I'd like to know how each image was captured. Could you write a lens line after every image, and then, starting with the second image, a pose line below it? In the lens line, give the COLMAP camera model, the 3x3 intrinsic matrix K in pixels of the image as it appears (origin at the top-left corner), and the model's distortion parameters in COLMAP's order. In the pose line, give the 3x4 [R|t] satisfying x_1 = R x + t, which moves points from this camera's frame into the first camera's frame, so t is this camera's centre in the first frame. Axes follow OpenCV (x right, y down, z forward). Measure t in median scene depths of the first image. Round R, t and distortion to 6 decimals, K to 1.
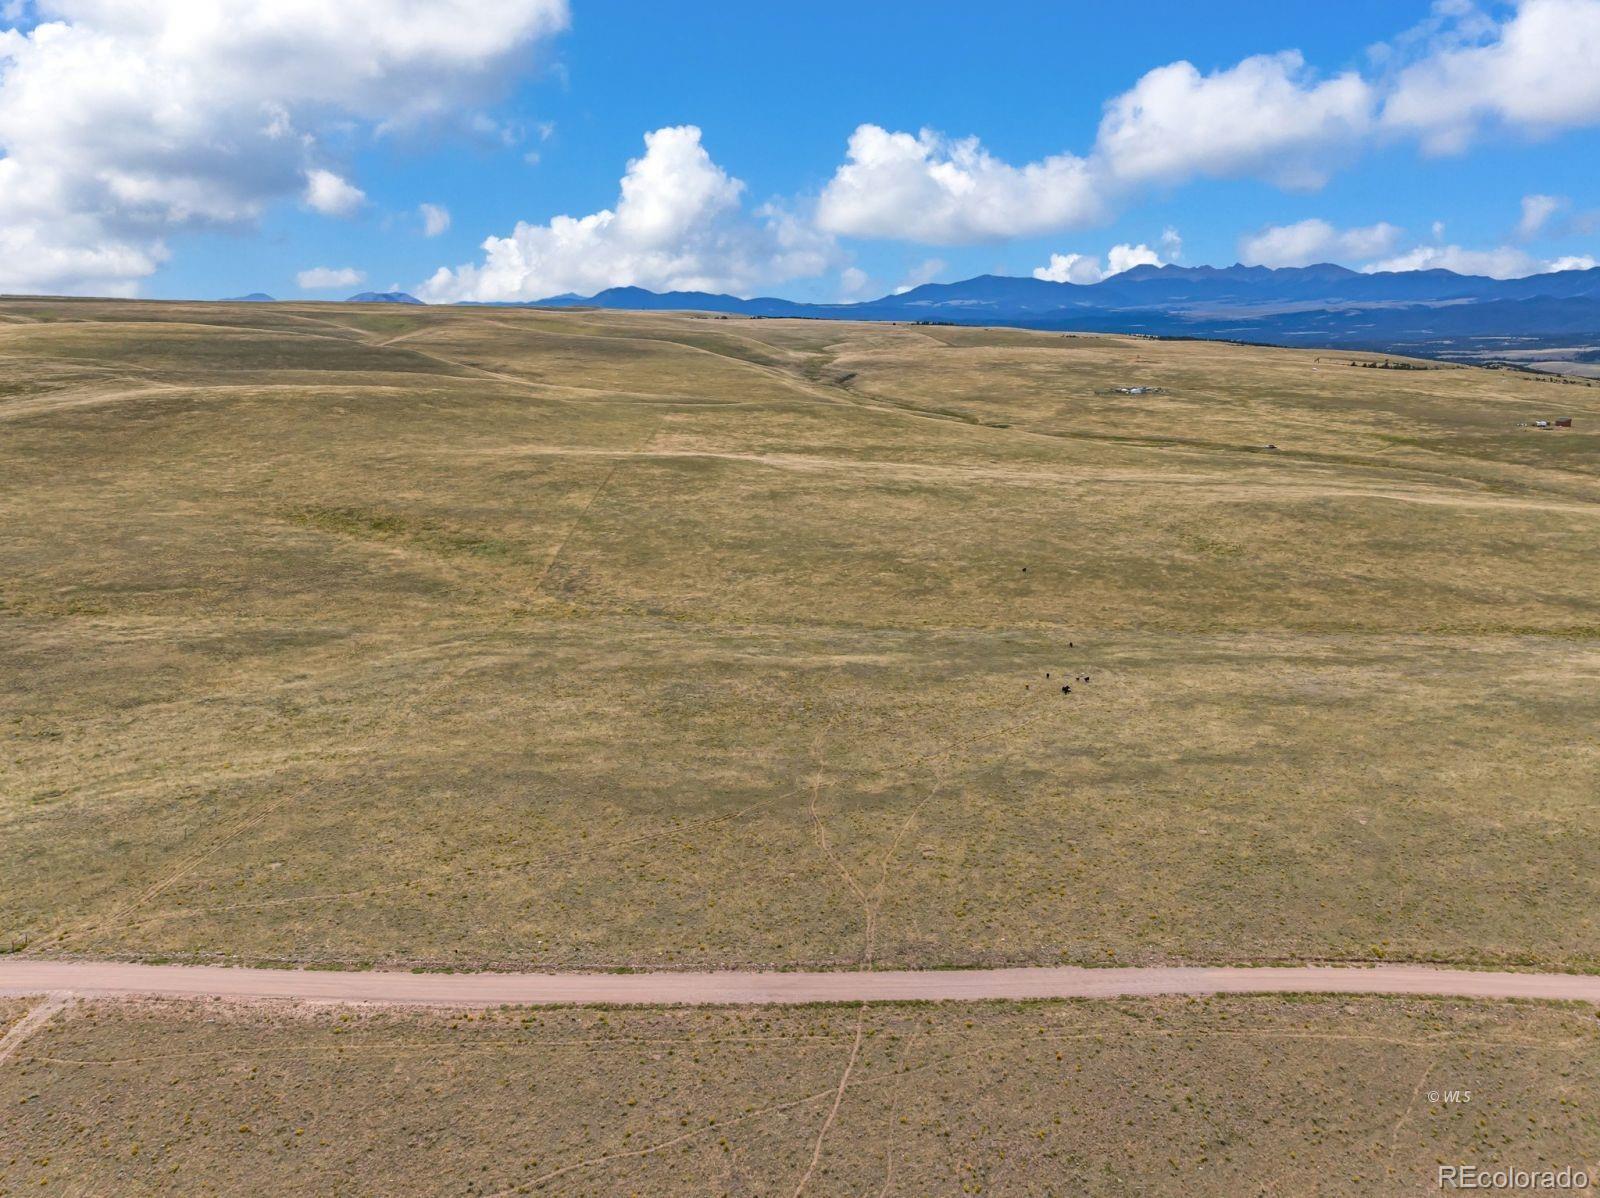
lens RADIAL K [[1124.9, 0, 797.8], [0, 1124.9, 602.0], [0, 0, 1]] dist [-0.039458, 0.002969]
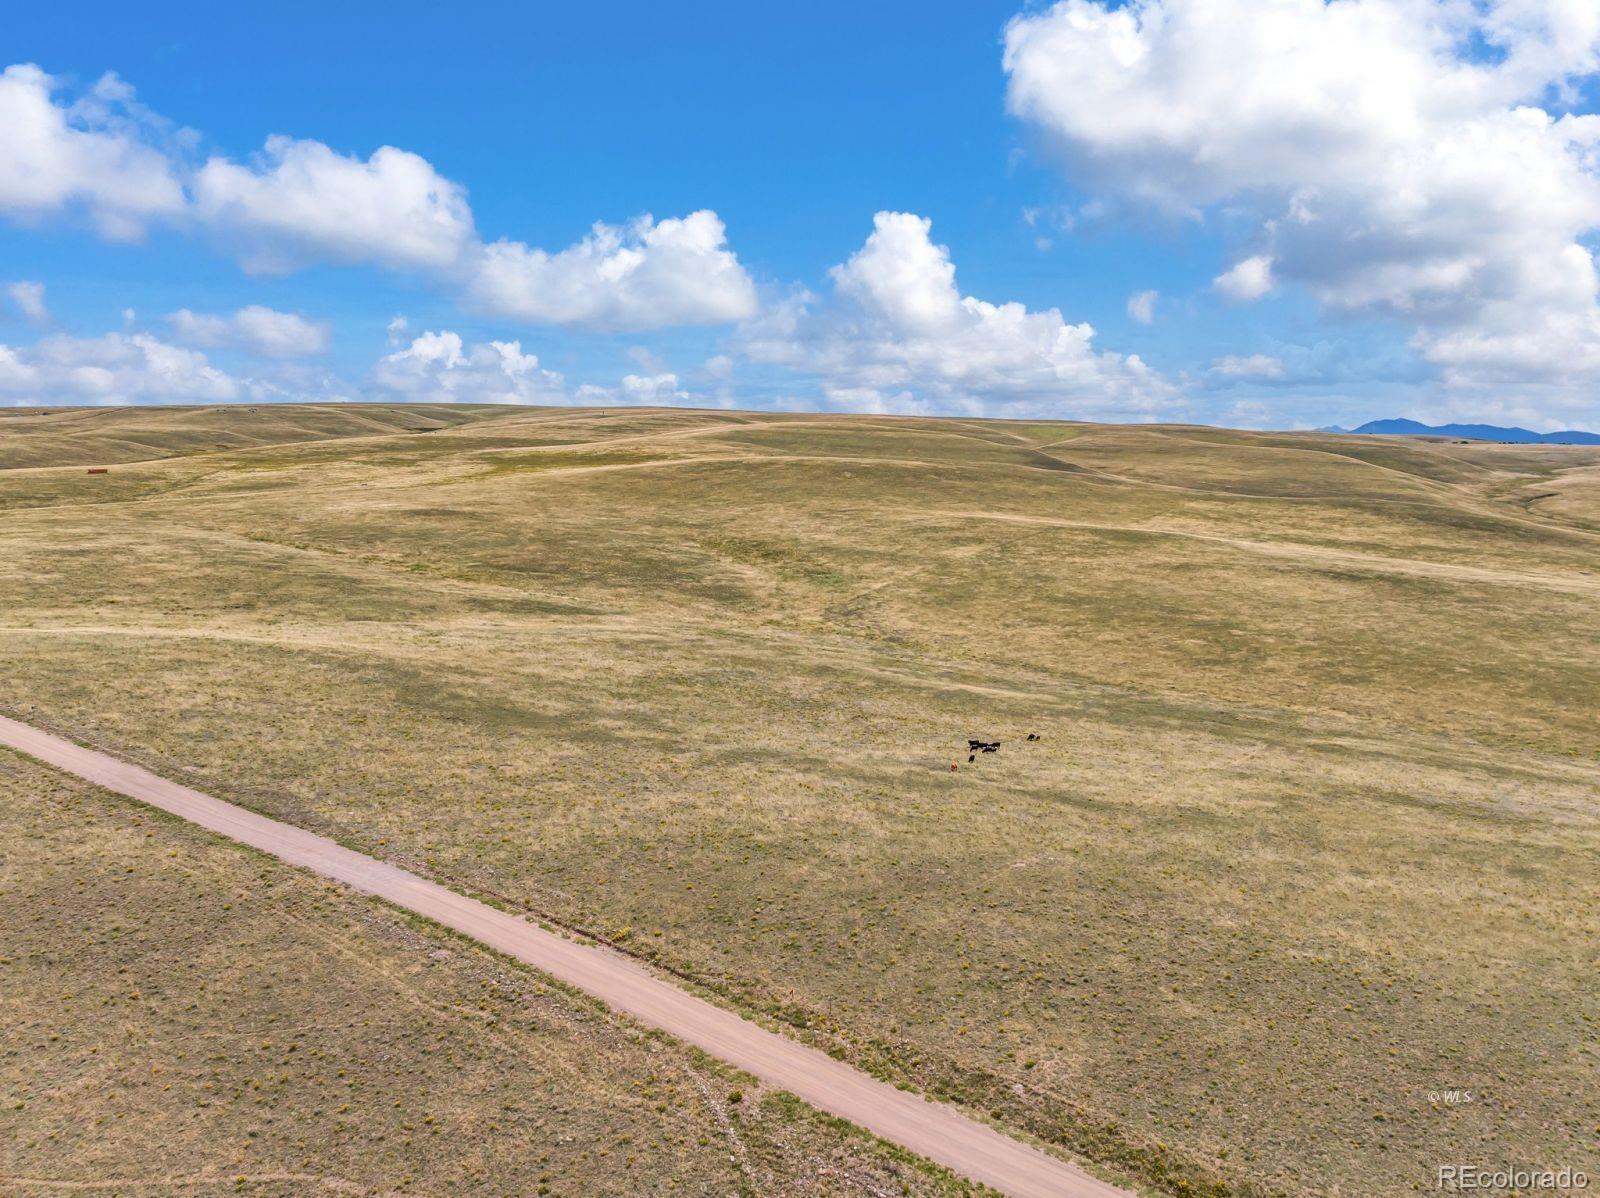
lens RADIAL K [[1124.9, 0, 787.7], [0, 1124.9, 596.5], [0, 0, 1]] dist [-0.039458, 0.002969]
pose [[0.799855, 0.086479, -0.593930, 1.015780], [-0.155219, 0.985706, -0.065512, 0.134237], [0.579775, 0.144589, 0.801845, 0.460622]]
